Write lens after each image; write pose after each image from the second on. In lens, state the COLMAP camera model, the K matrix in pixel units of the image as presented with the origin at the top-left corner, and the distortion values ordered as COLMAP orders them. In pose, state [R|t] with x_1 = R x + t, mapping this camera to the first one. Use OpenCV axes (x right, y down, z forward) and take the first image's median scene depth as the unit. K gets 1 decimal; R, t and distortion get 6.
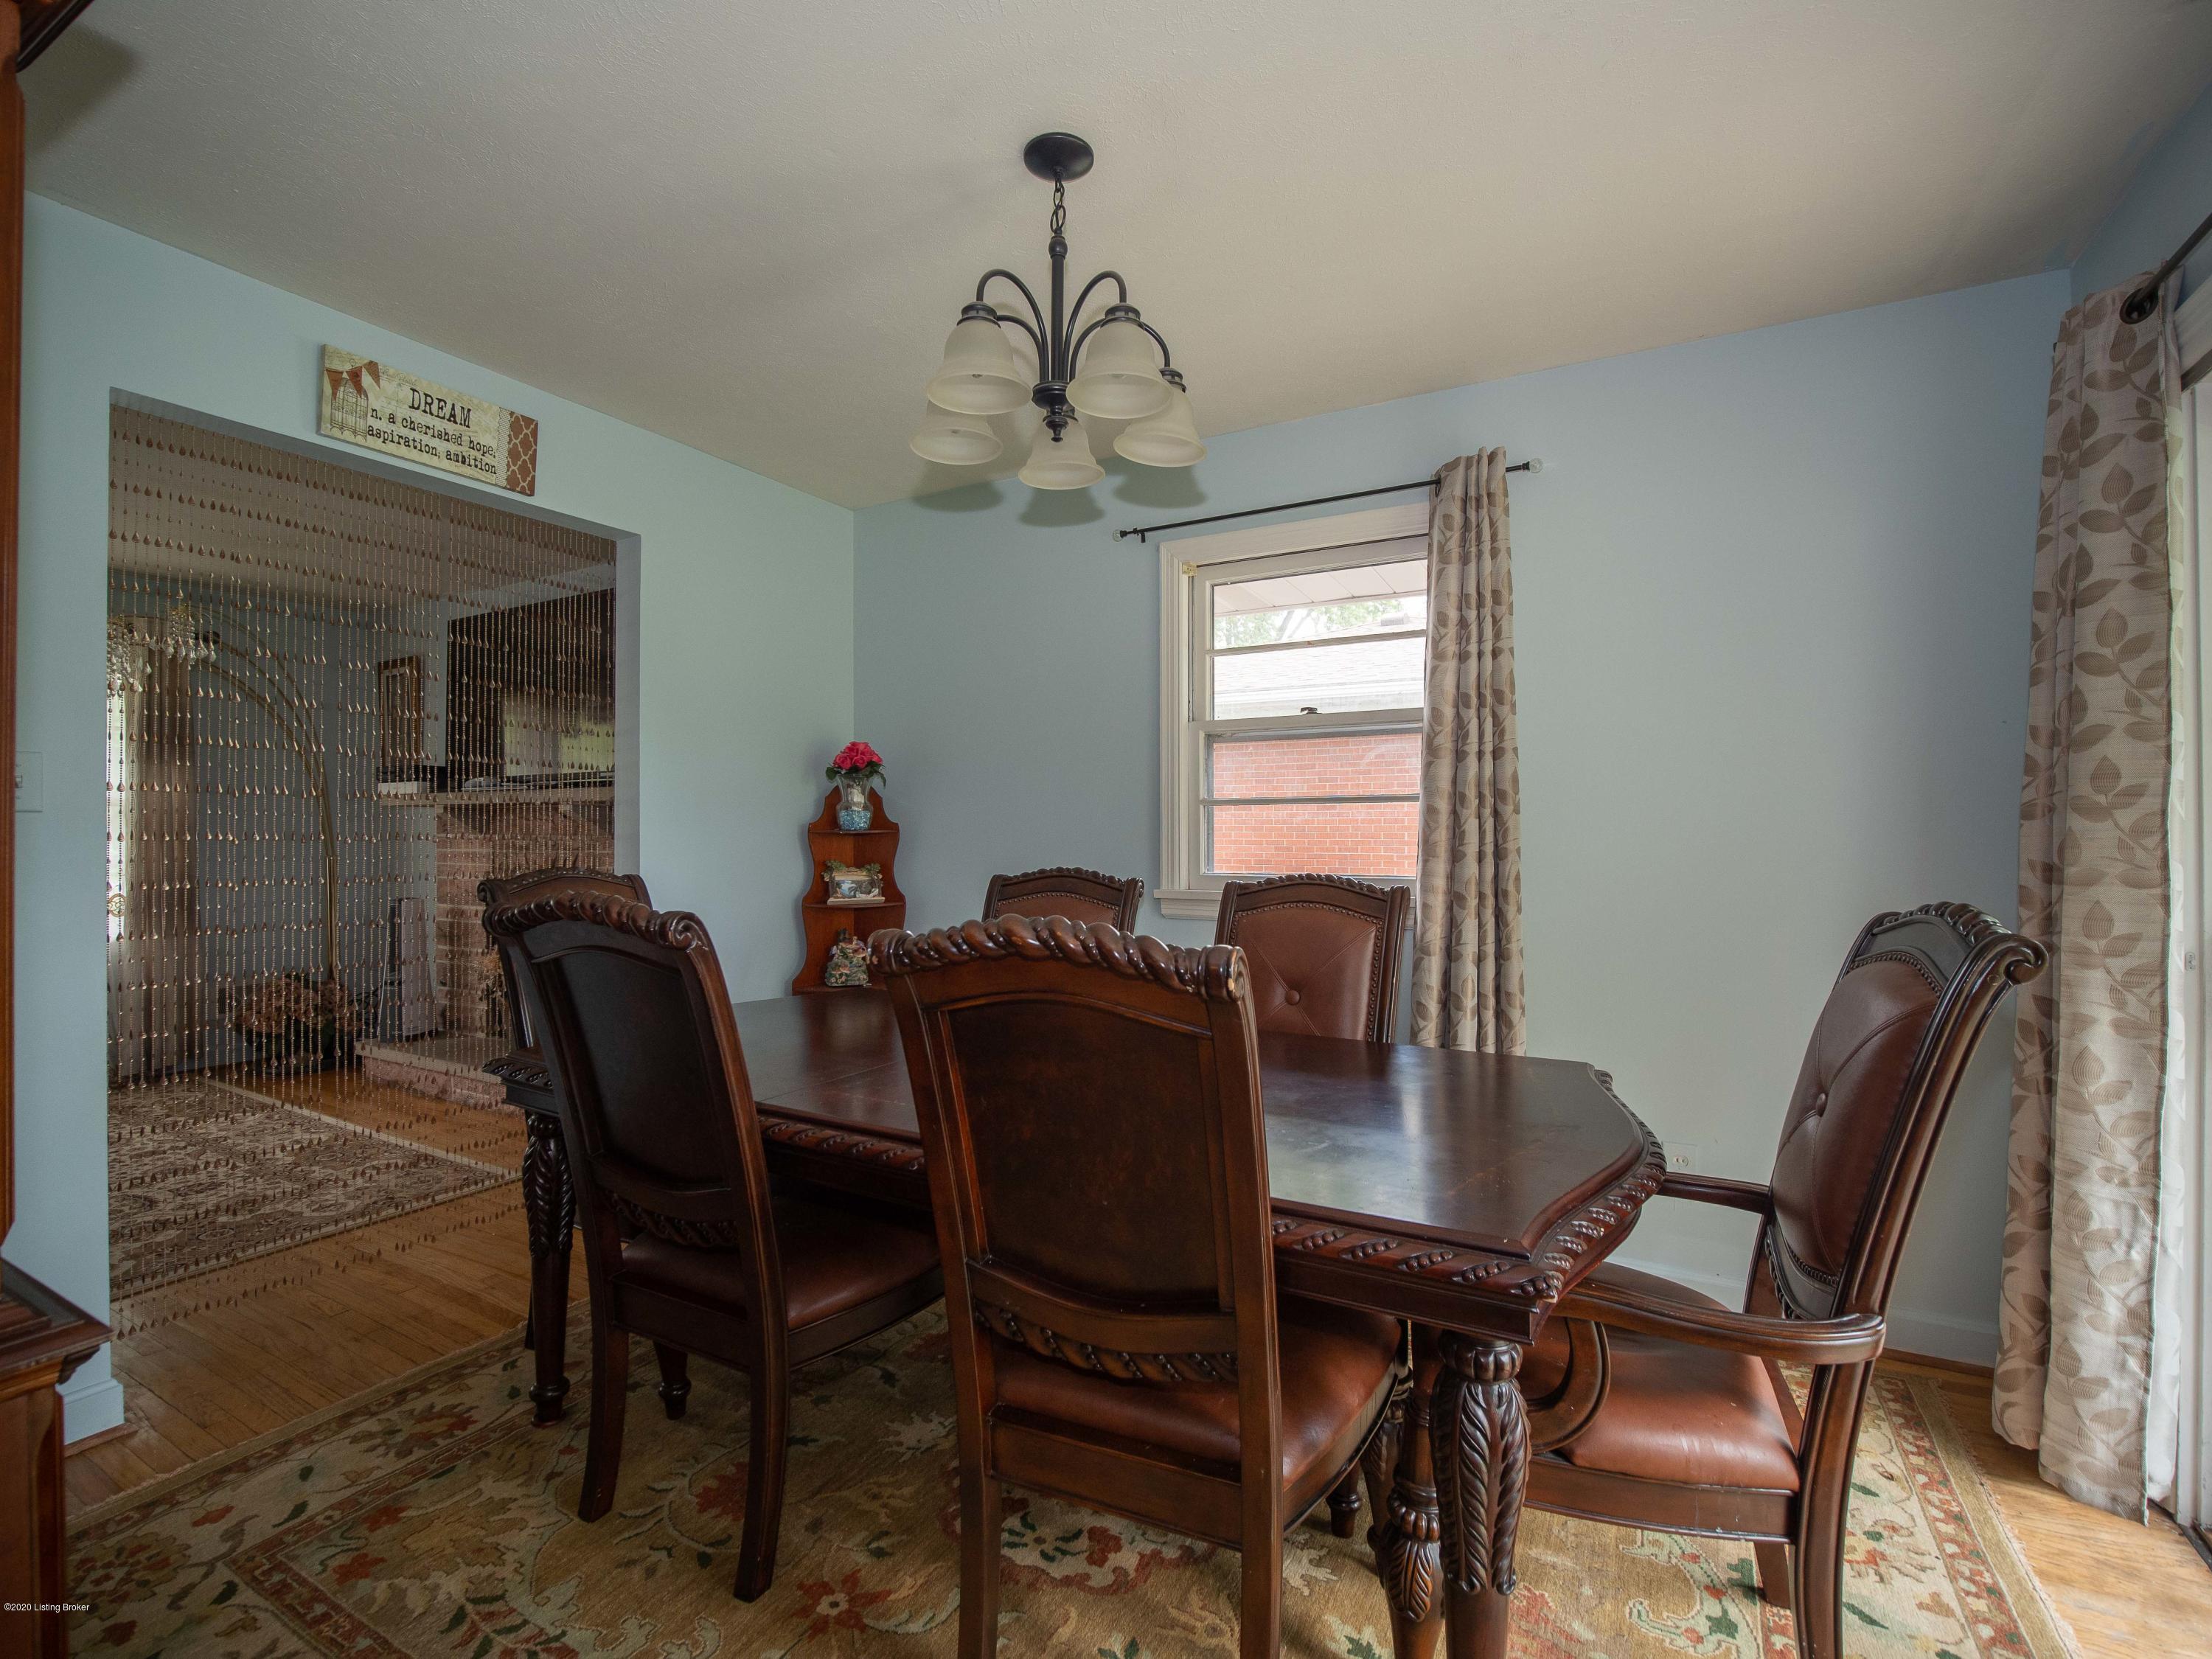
lens RADIAL K [[1010.0, 0, 1100.8], [0, 1010.0, 828.3], [0, 0, 1]] dist [-0.024566, 0.000543]
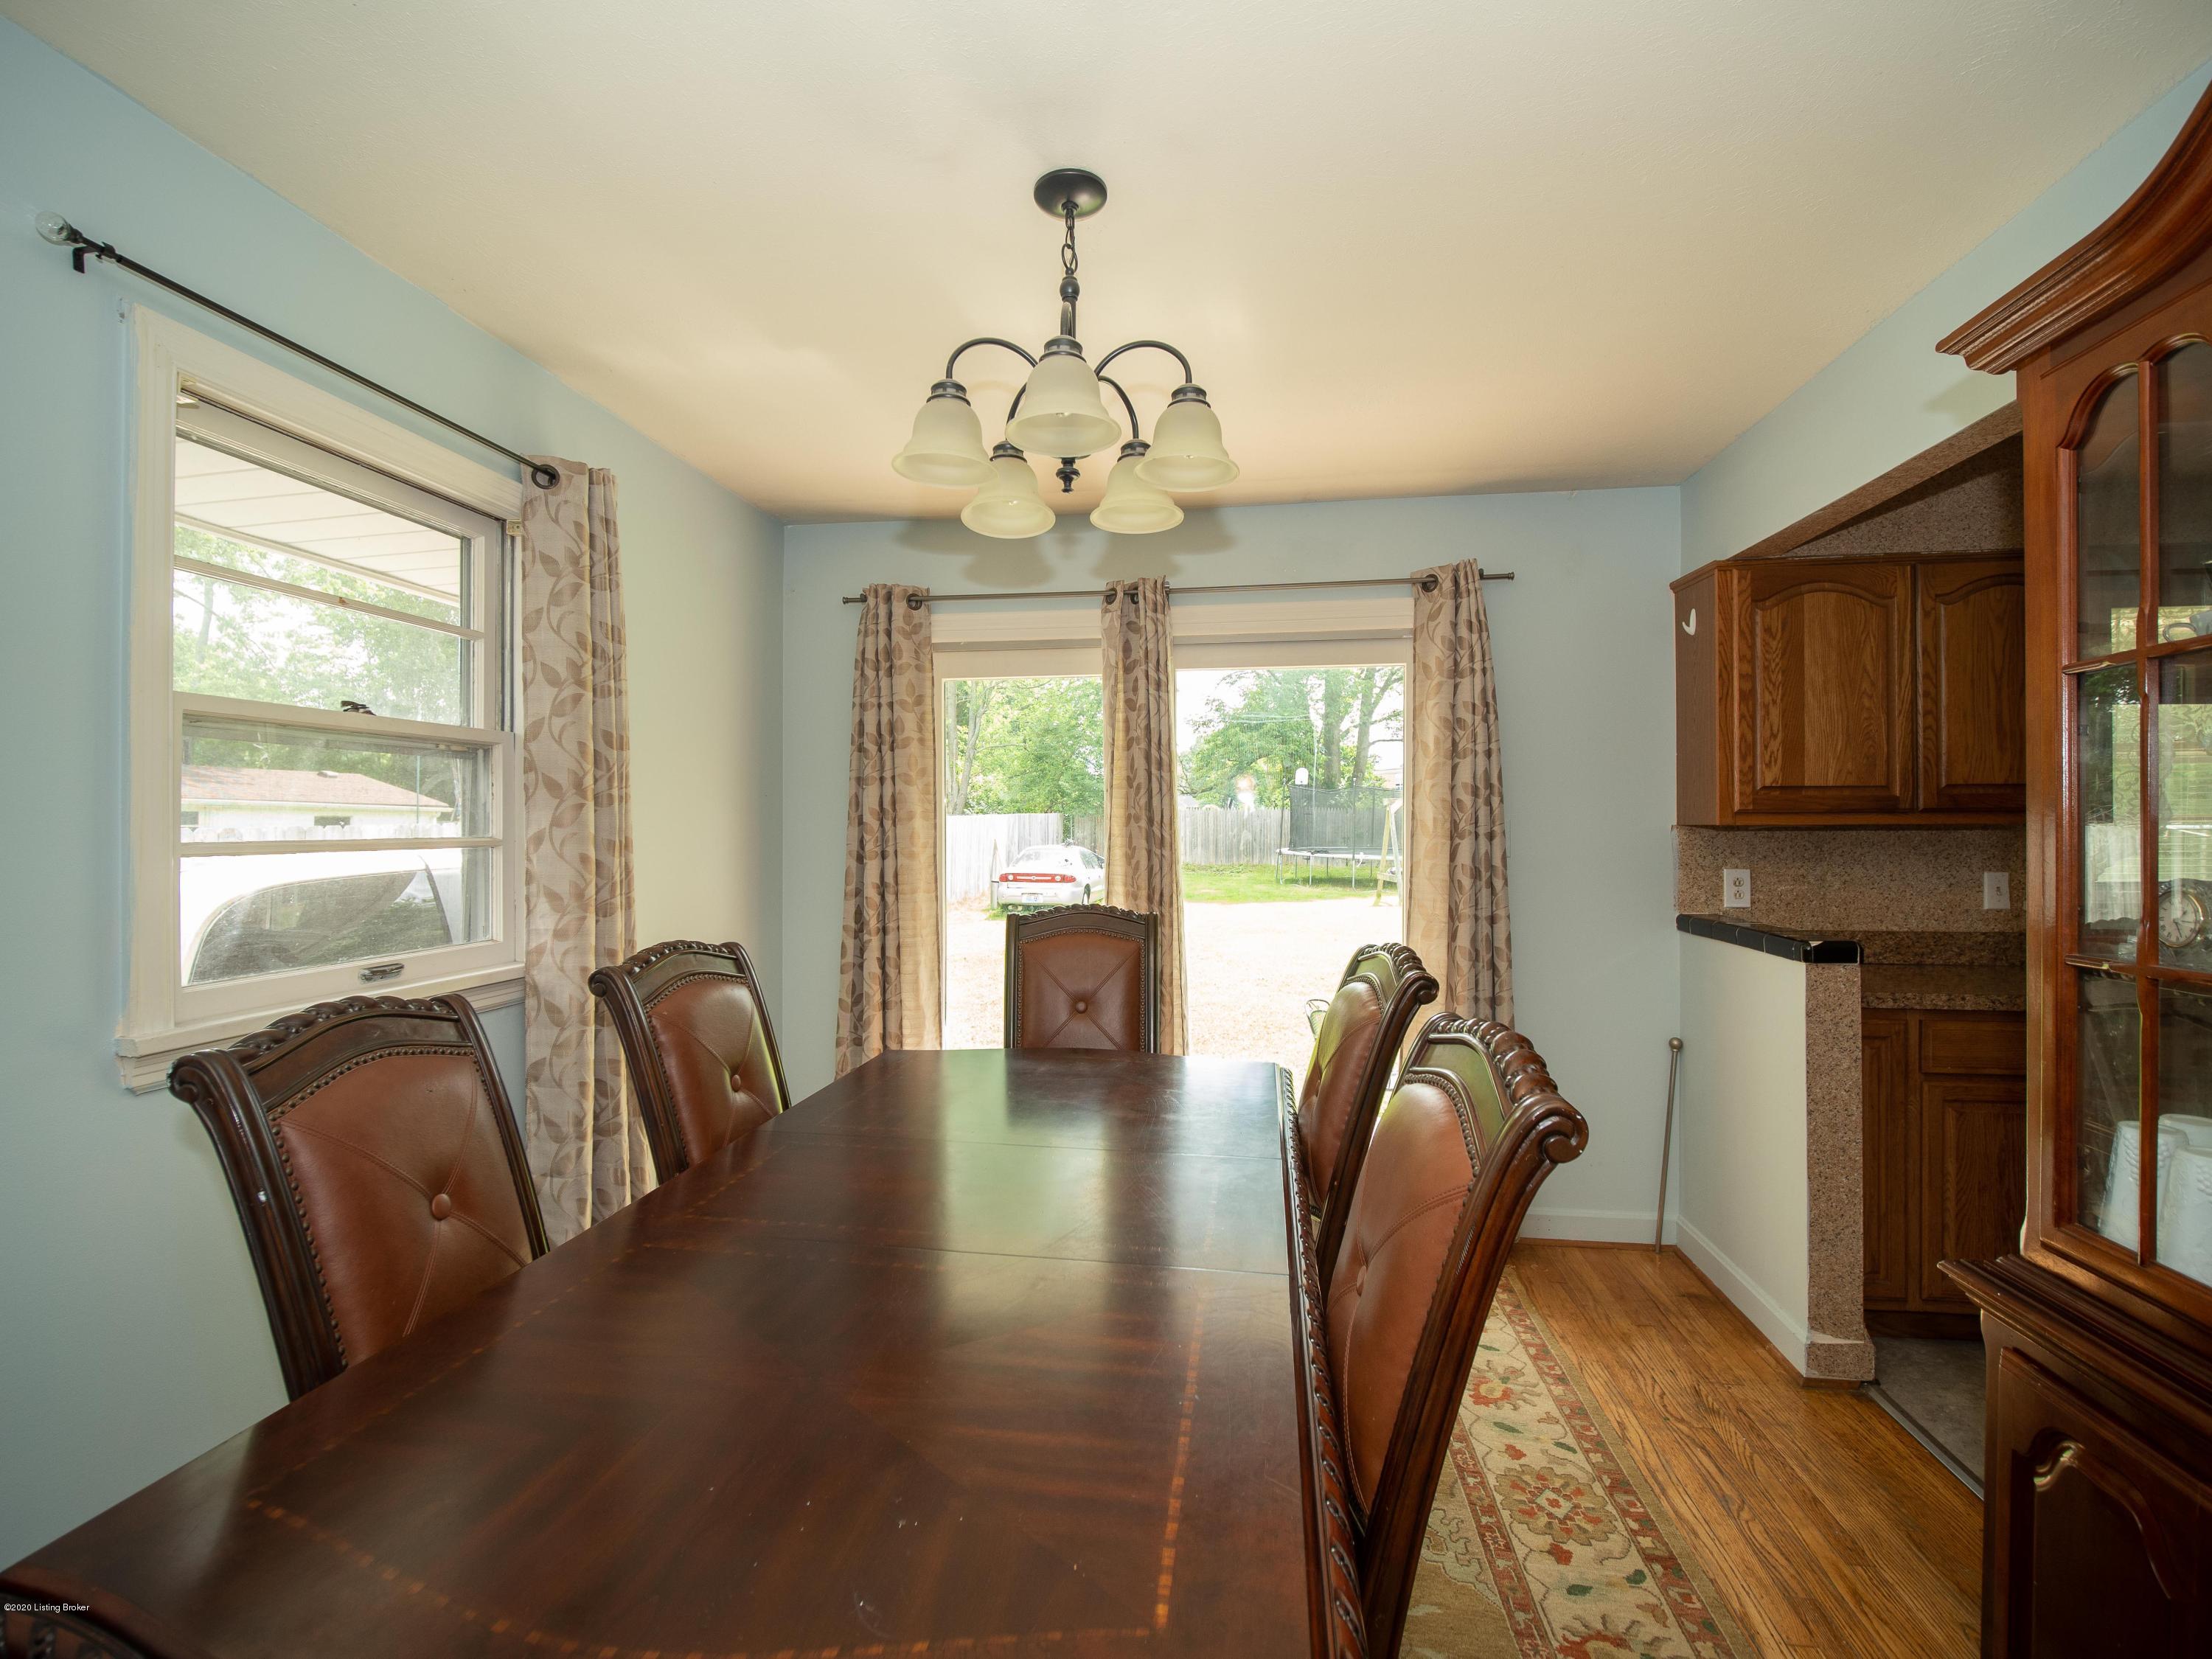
lens RADIAL K [[1010.0, 0, 1100.8], [0, 1010.0, 828.3], [0, 0, 1]] dist [-0.024566, 0.000543]
pose [[-0.338725, 0.003719, 0.940878, -0.646970], [-0.004008, 0.999977, -0.005395, -0.040194], [-0.940877, -0.005599, -0.338703, 0.863180]]
